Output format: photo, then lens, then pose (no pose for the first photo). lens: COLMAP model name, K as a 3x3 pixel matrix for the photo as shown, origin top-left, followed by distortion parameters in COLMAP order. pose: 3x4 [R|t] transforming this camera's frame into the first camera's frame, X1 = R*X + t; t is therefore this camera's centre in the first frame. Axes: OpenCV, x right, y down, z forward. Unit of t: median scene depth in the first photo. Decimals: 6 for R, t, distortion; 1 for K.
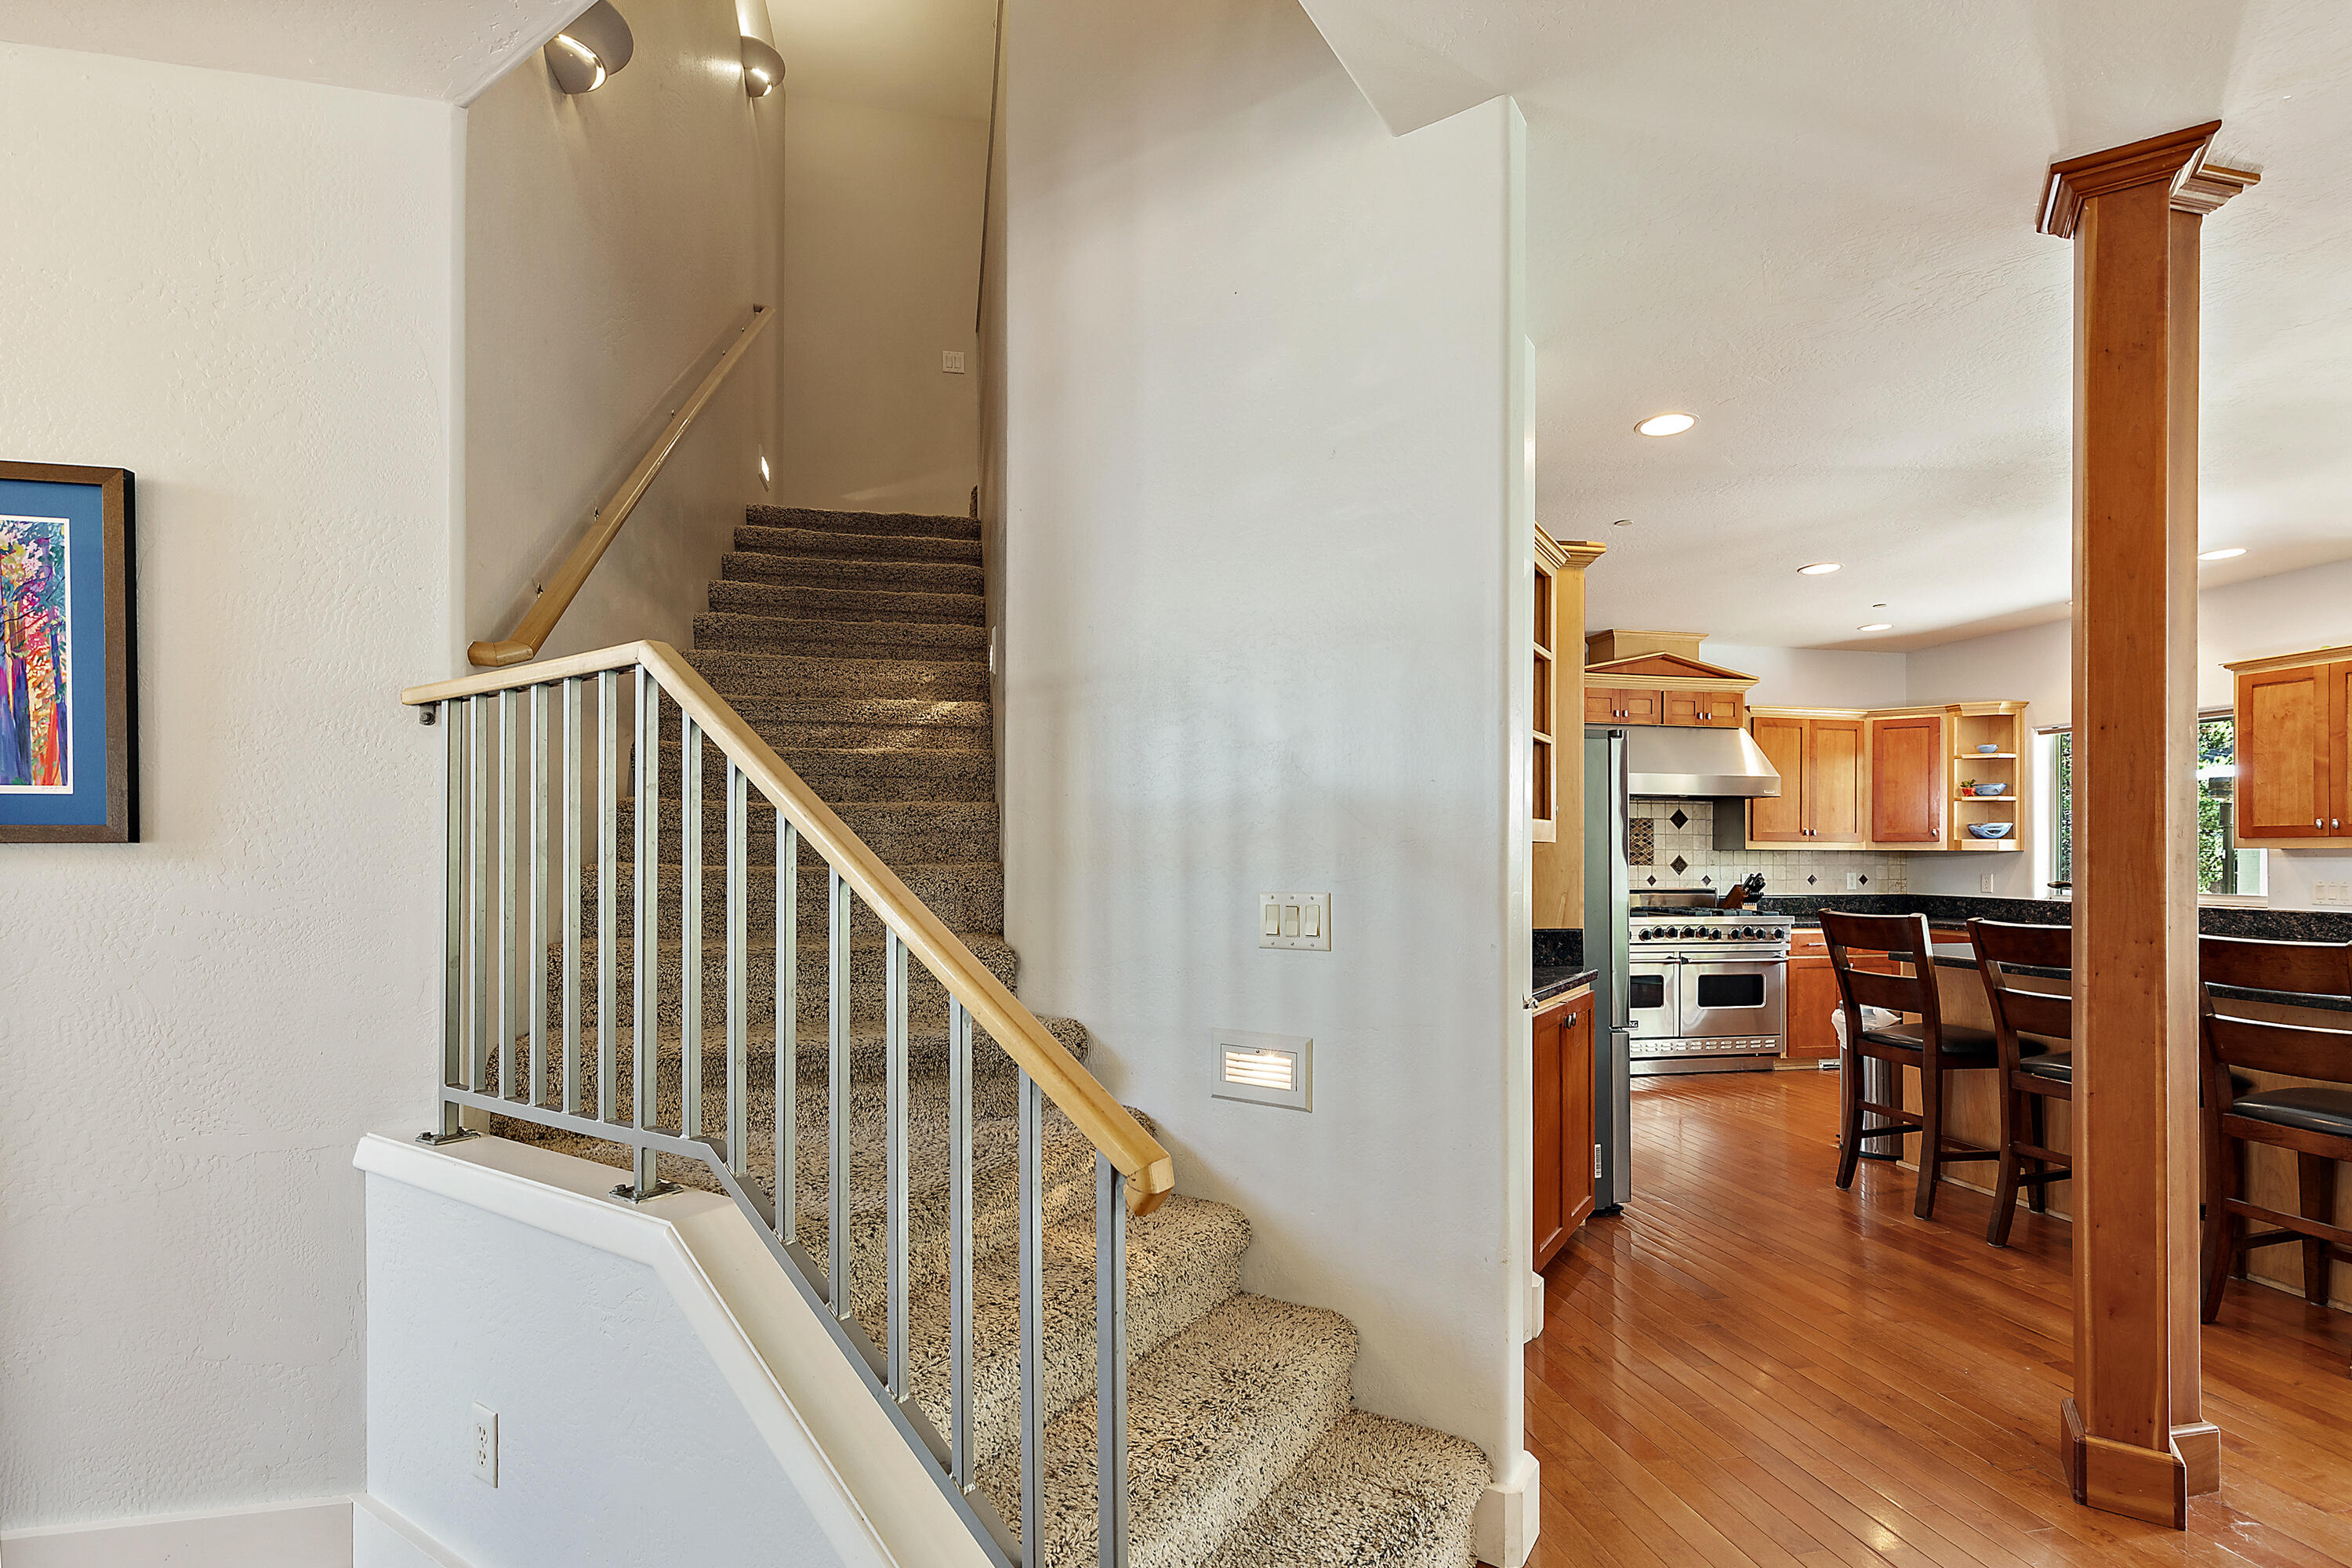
lens RADIAL K [[1116.9, 0, 1176.0], [0, 1116.9, 873.9], [0, 0, 1]] dist [0.002153, 0.000441]
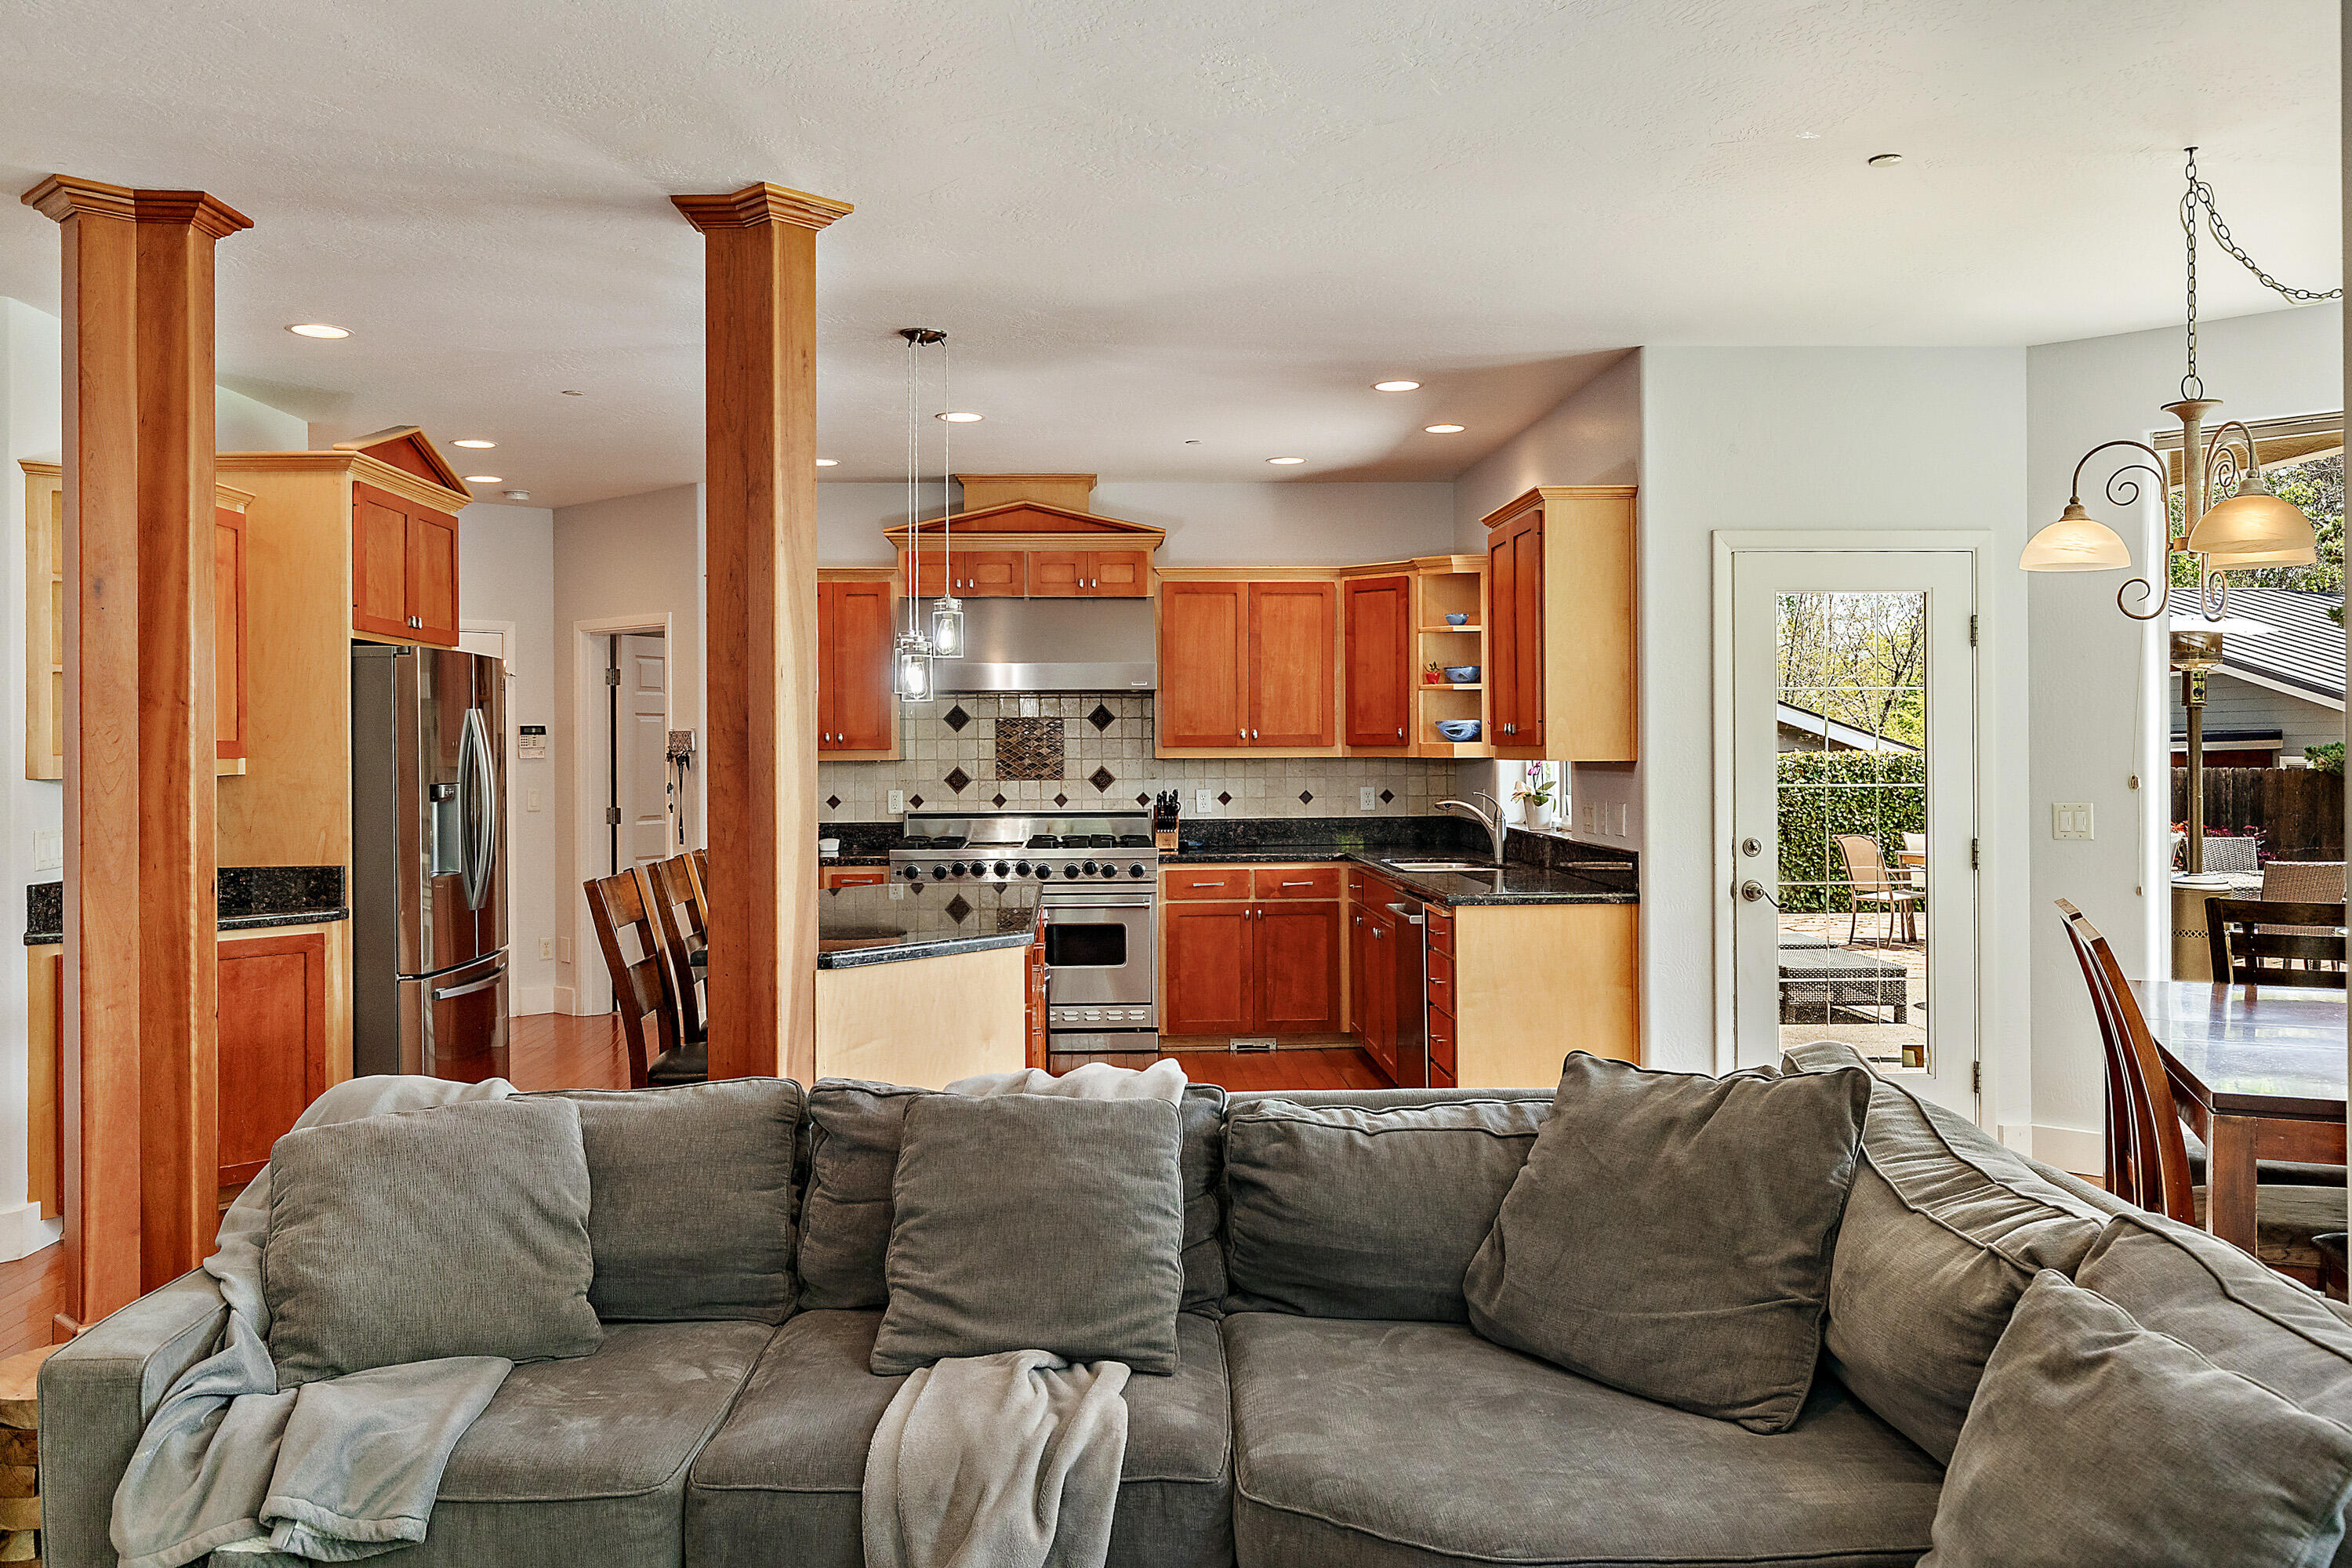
lens RADIAL K [[1745.6, 0, 1176.0], [0, 1745.6, 784.0], [0, 0, 1]] dist [-0.002121, -0.000671]
pose [[0.989206, -0.007406, -0.146342, 0.882541], [0.008076, 0.999959, 0.003983, -0.011822], [0.146306, -0.005122, 0.989226, -0.201434]]
